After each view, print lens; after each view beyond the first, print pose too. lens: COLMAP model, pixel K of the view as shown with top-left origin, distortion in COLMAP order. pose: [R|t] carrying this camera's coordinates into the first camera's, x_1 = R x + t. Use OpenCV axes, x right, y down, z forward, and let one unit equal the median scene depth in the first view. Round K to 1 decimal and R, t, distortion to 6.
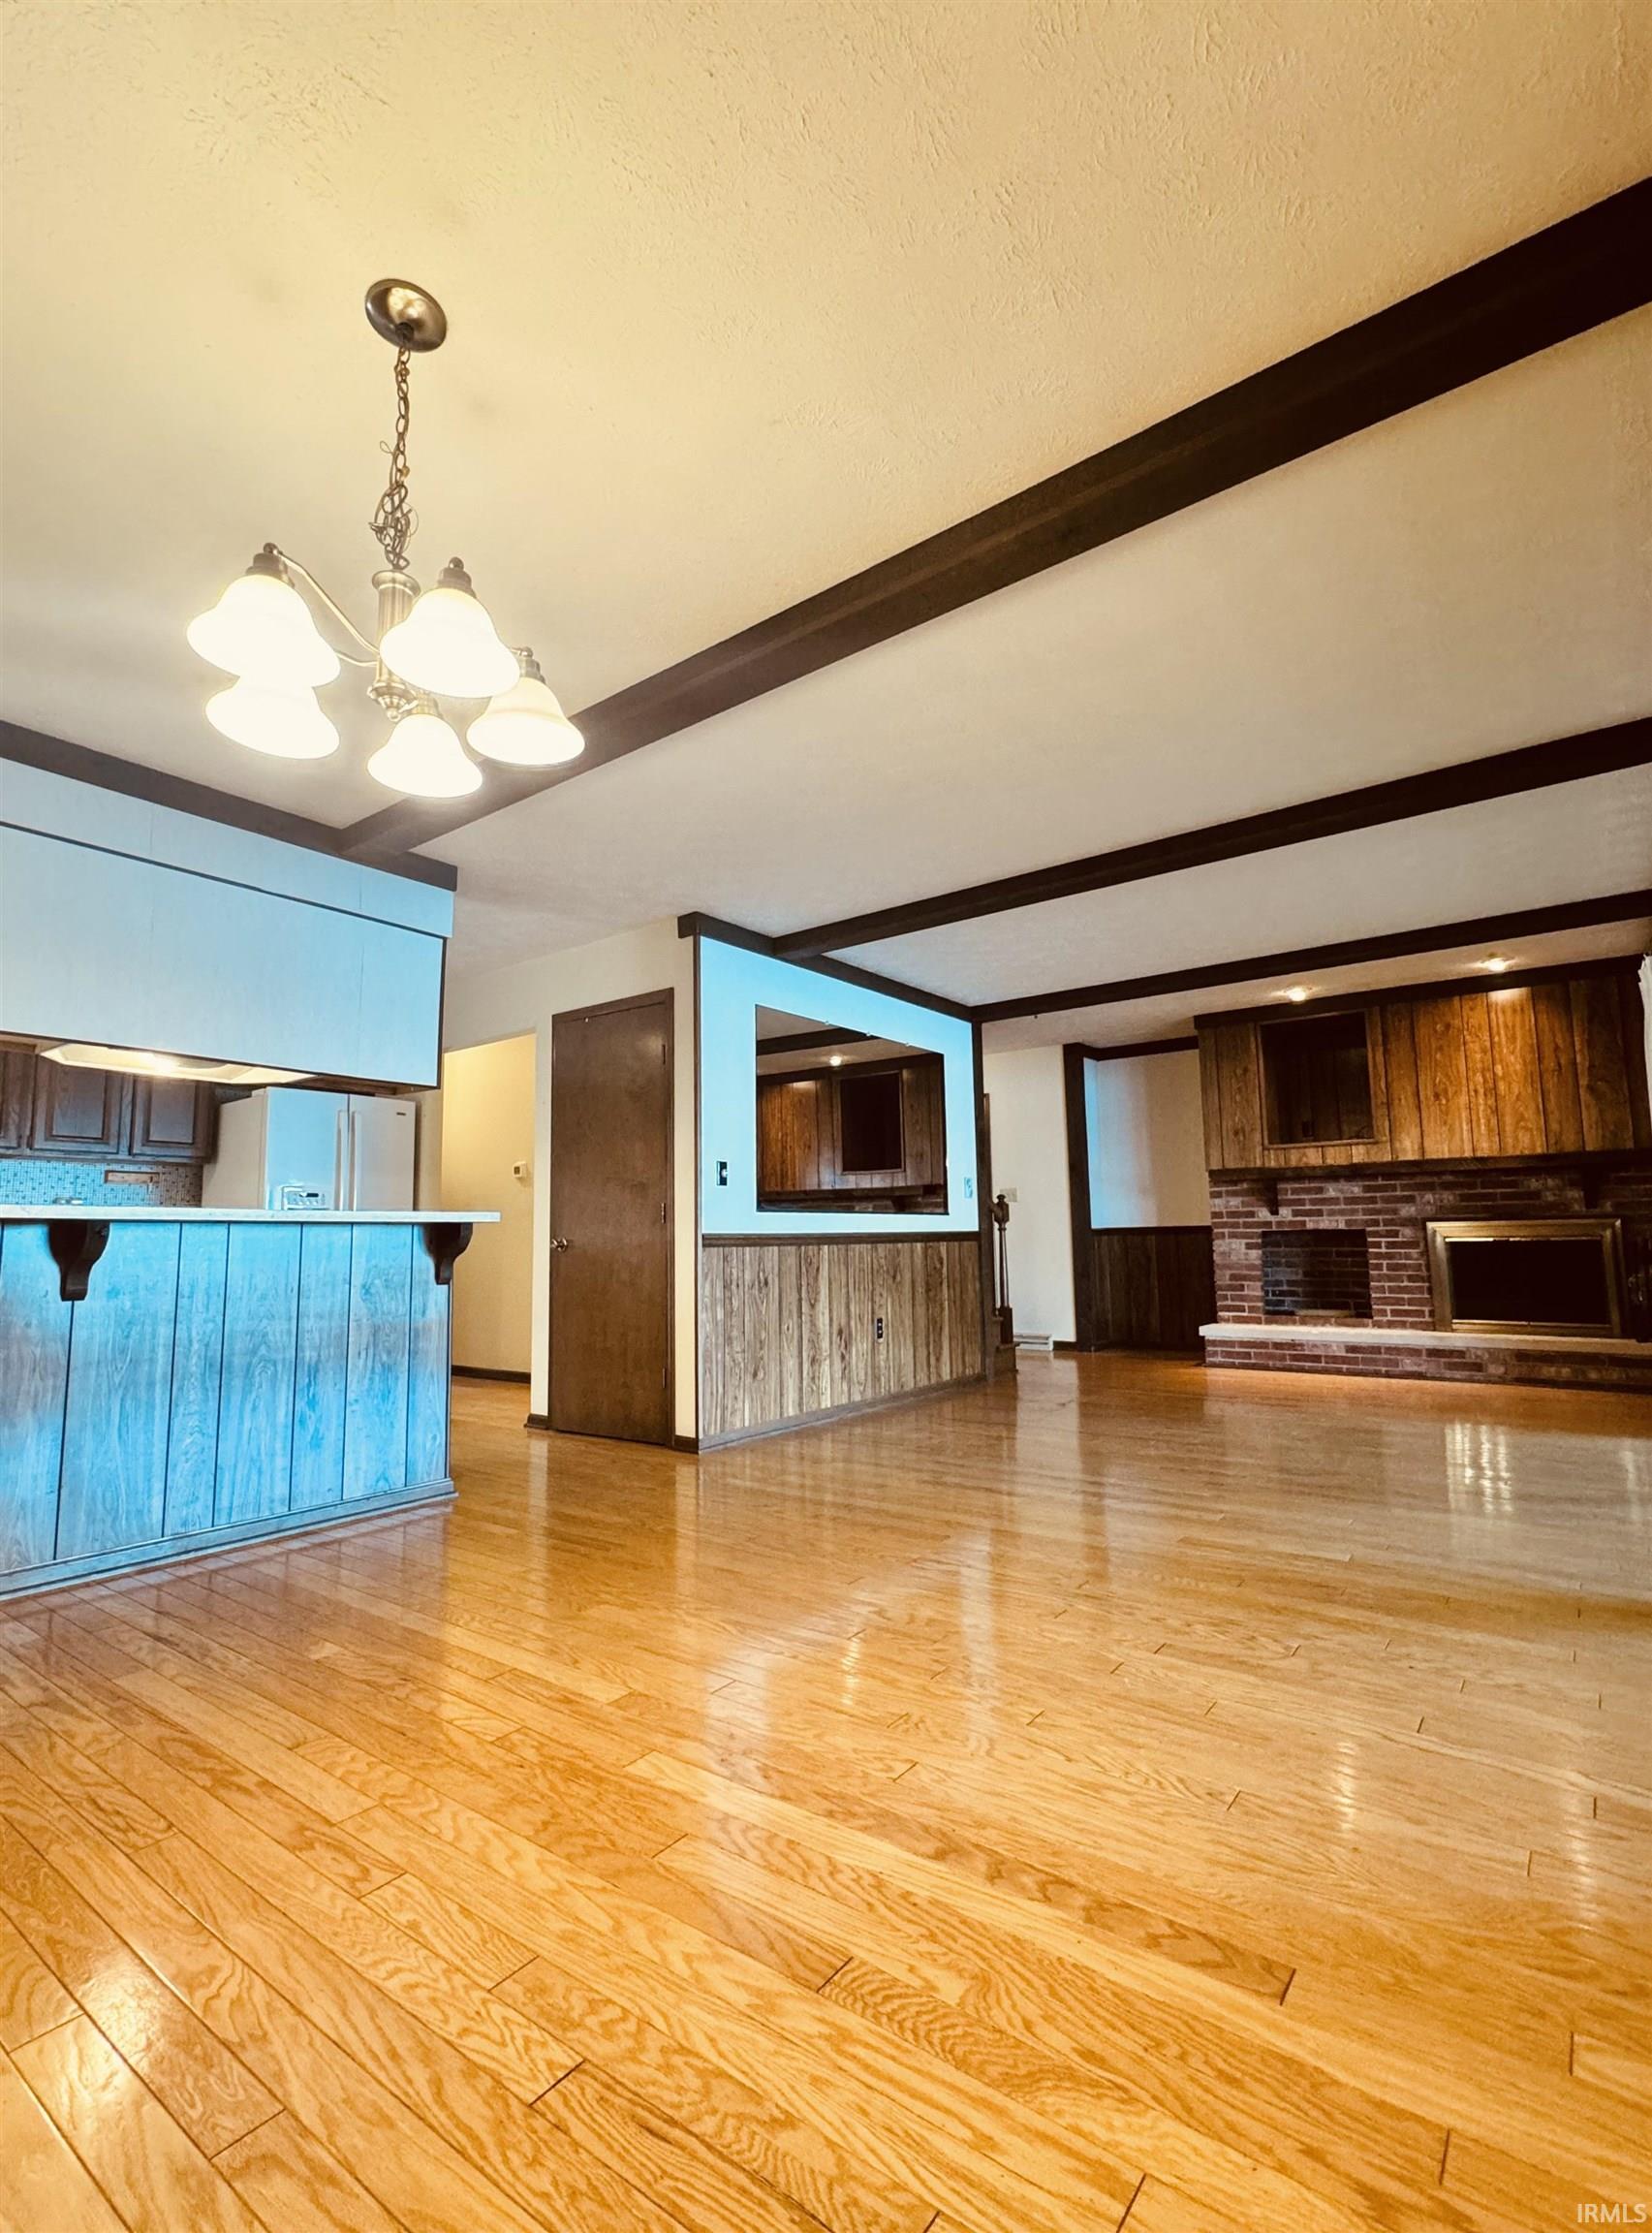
lens RADIAL K [[1024.3, 0, 826.0], [0, 1024.3, 1116.5], [0, 0, 1]] dist [-0.004332, -0.000149]
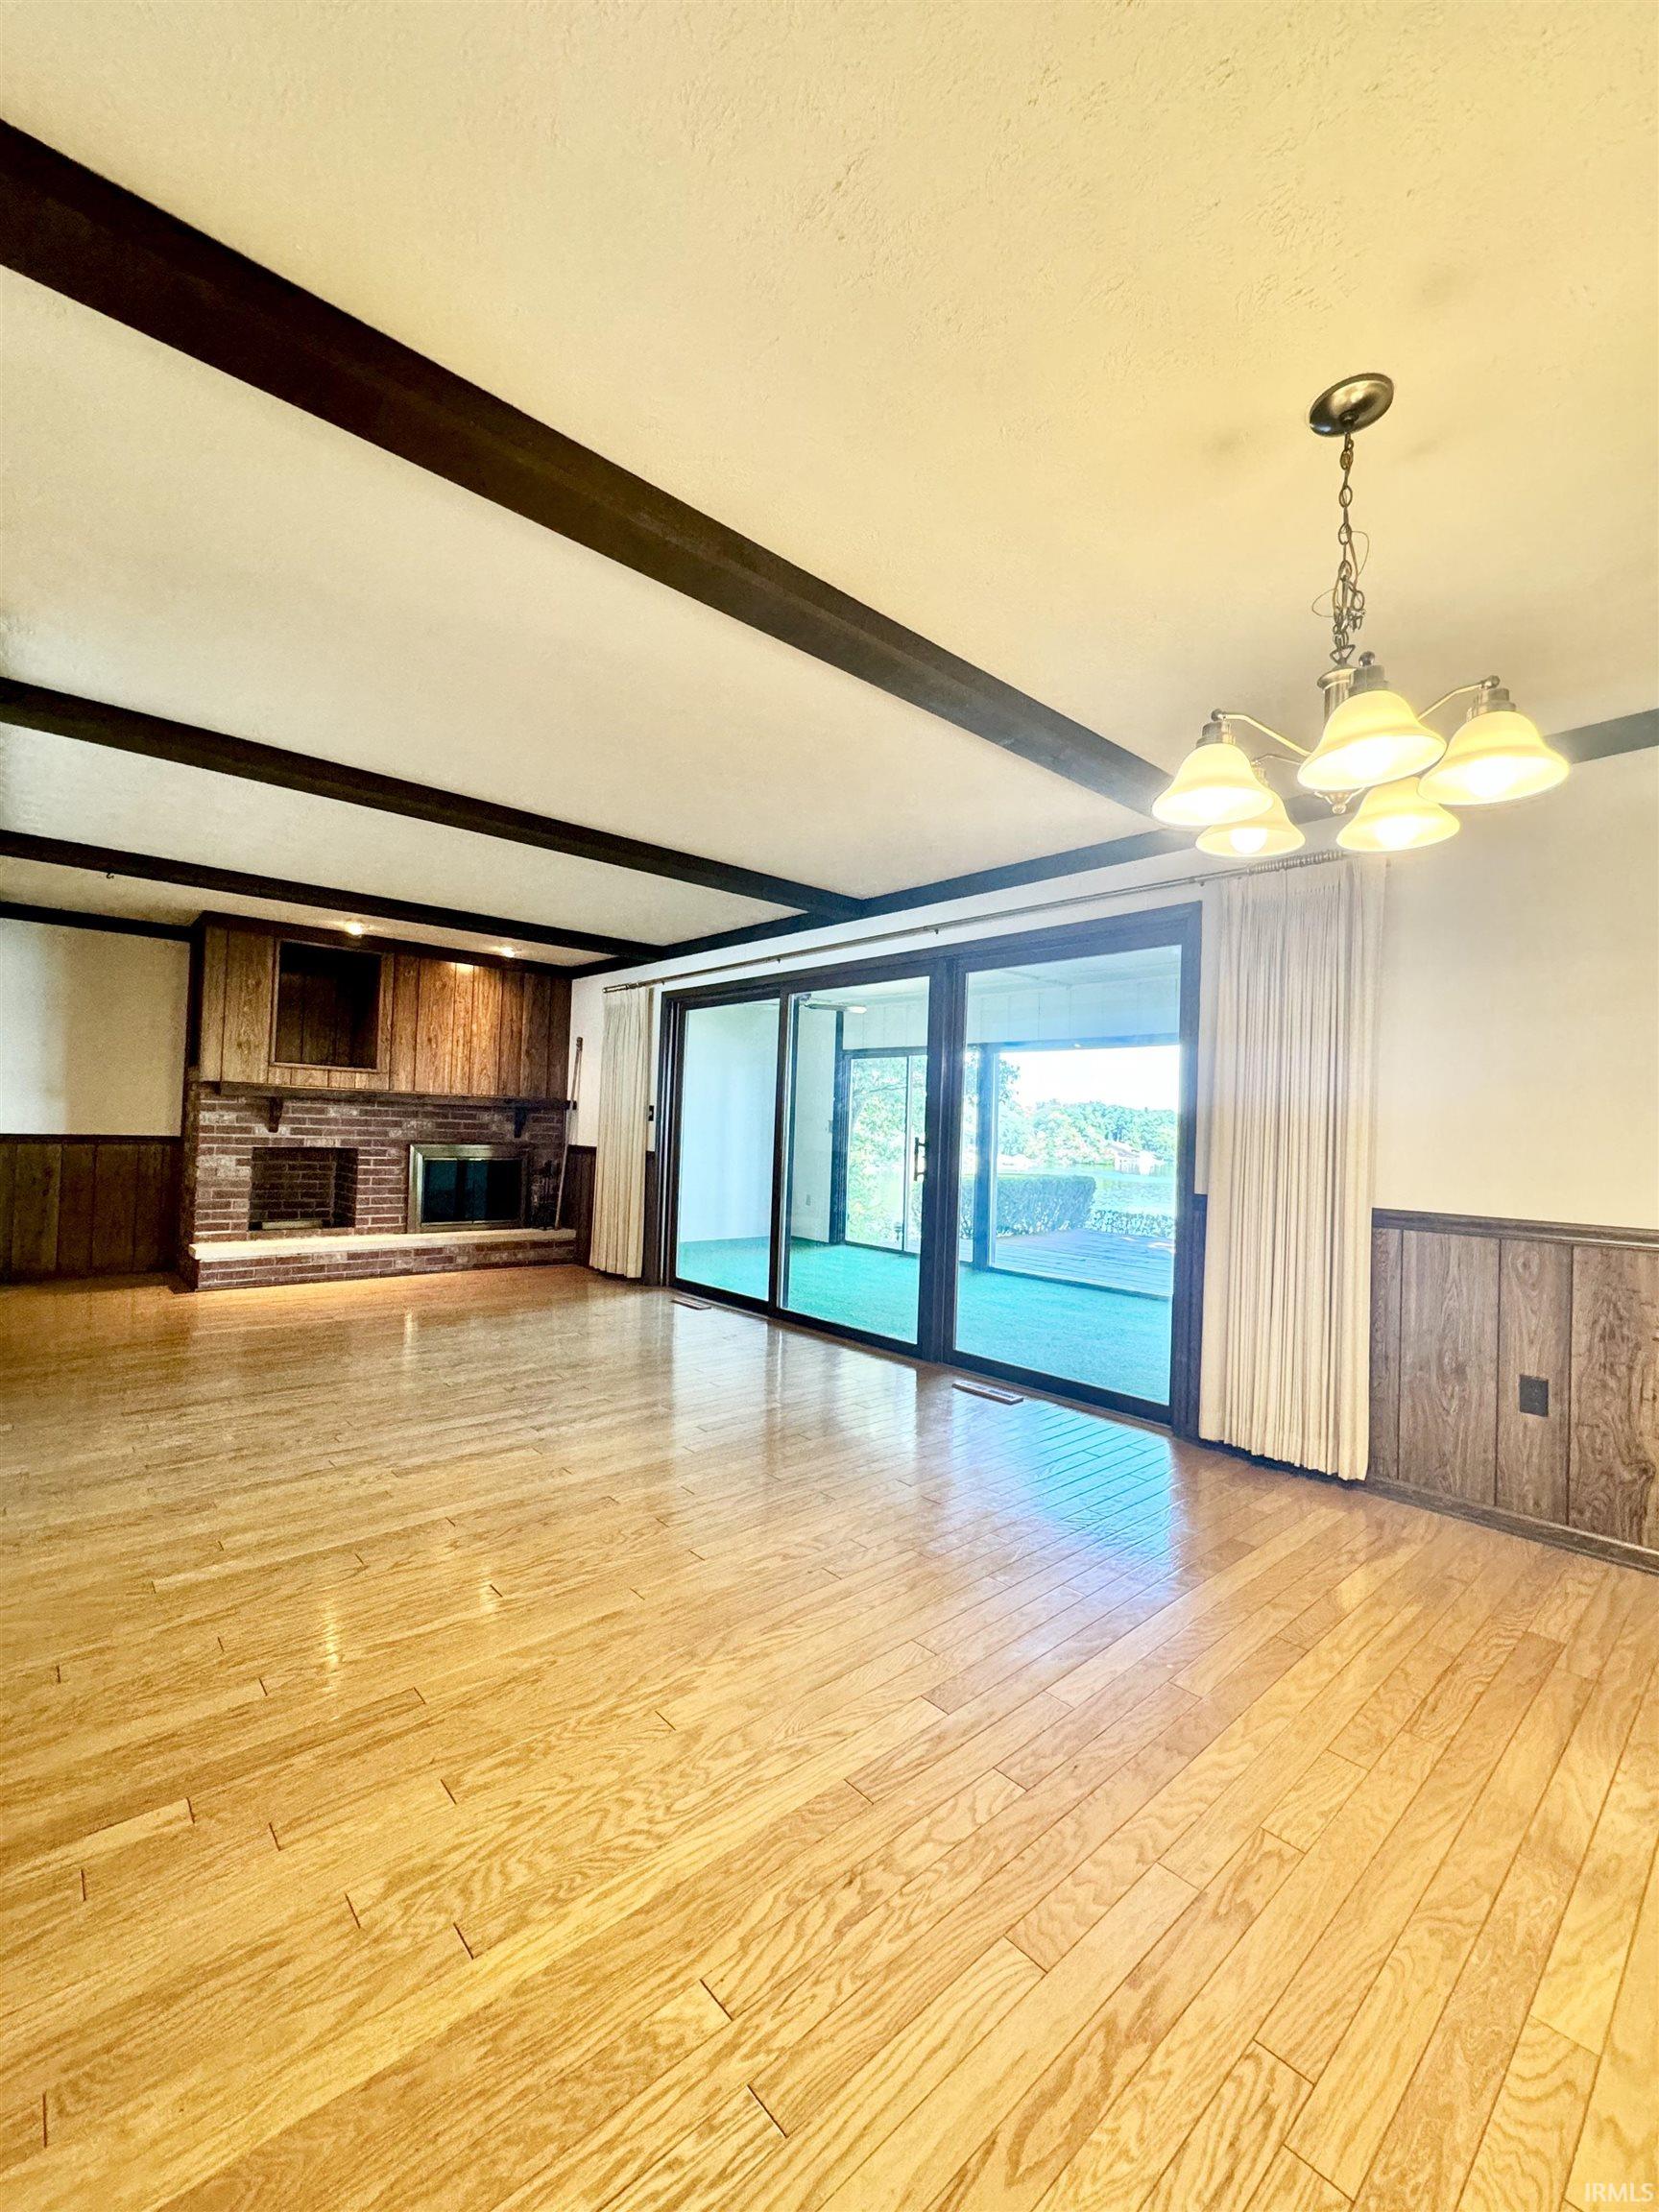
lens RADIAL K [[906.5, 0, 829.5], [0, 906.5, 1106.0], [0, 0, 1]] dist [-0.001448, -0.000466]
pose [[0.189512, 0.046734, 0.980766, -0.355943], [-0.152719, 0.988113, -0.017574, 0.003031], [-0.969929, -0.146451, 0.194396, 0.318264]]
